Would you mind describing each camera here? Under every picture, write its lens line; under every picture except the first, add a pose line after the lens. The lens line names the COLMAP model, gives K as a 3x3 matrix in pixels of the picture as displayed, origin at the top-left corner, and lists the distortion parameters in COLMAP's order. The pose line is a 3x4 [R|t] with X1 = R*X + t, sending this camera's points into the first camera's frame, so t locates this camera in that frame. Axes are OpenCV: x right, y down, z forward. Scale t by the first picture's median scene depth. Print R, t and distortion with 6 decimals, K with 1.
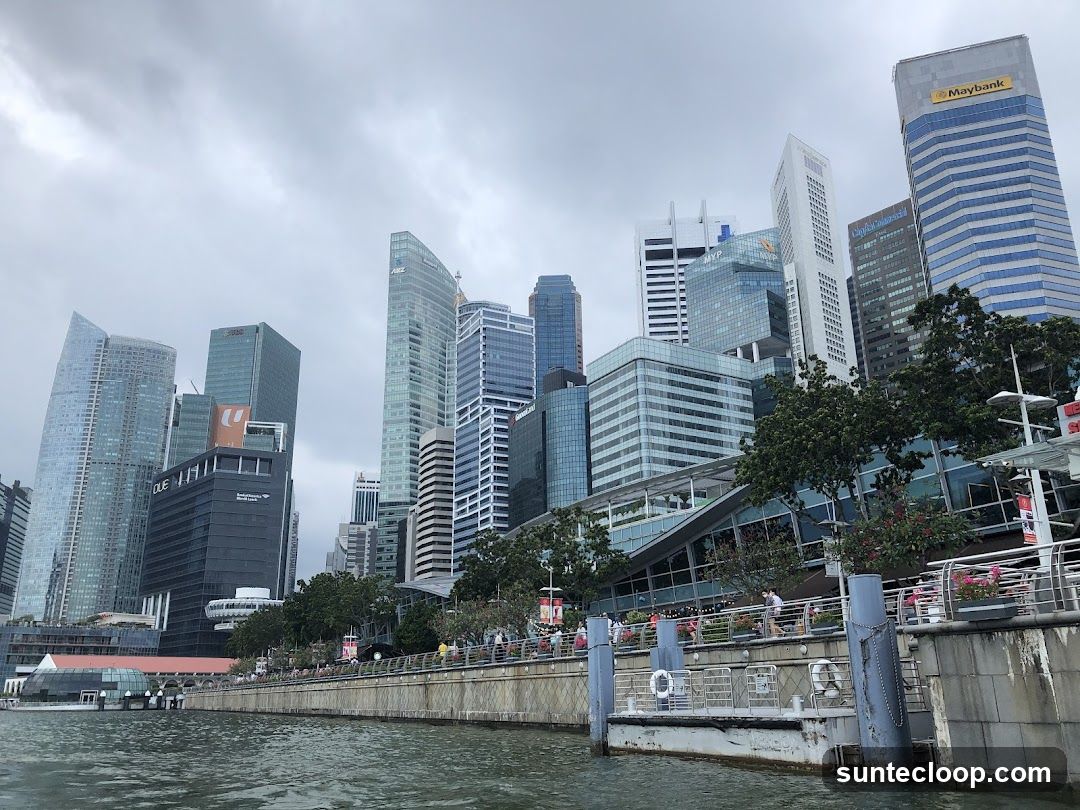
lens RADIAL K [[869.1, 0, 523.4], [0, 869.1, 403.8], [0, 0, 1]] dist [0.012658, 0.008296]
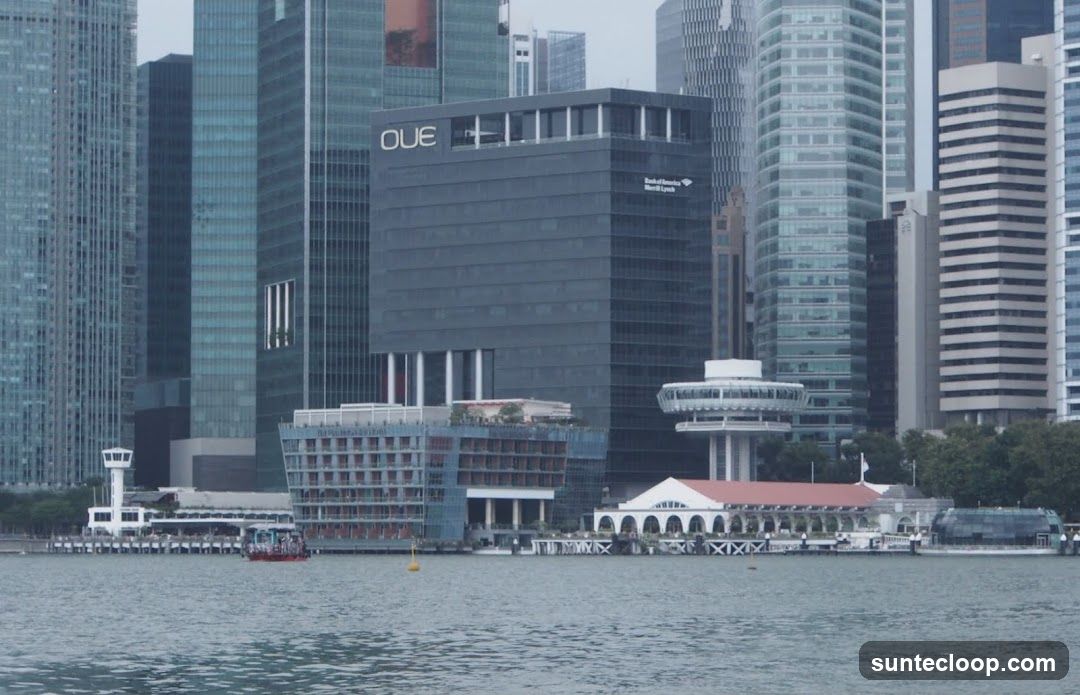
lens RADIAL K [[3454.2, 0, 540.0], [0, 3454.2, 347.5], [0, 0, 1]] dist [-0.079097, 0.411083]
pose [[0.986607, 0.023751, 0.161378, -0.728391], [-0.065183, 0.964323, 0.256577, -0.334033], [-0.149527, -0.263660, 0.952956, -1.025998]]
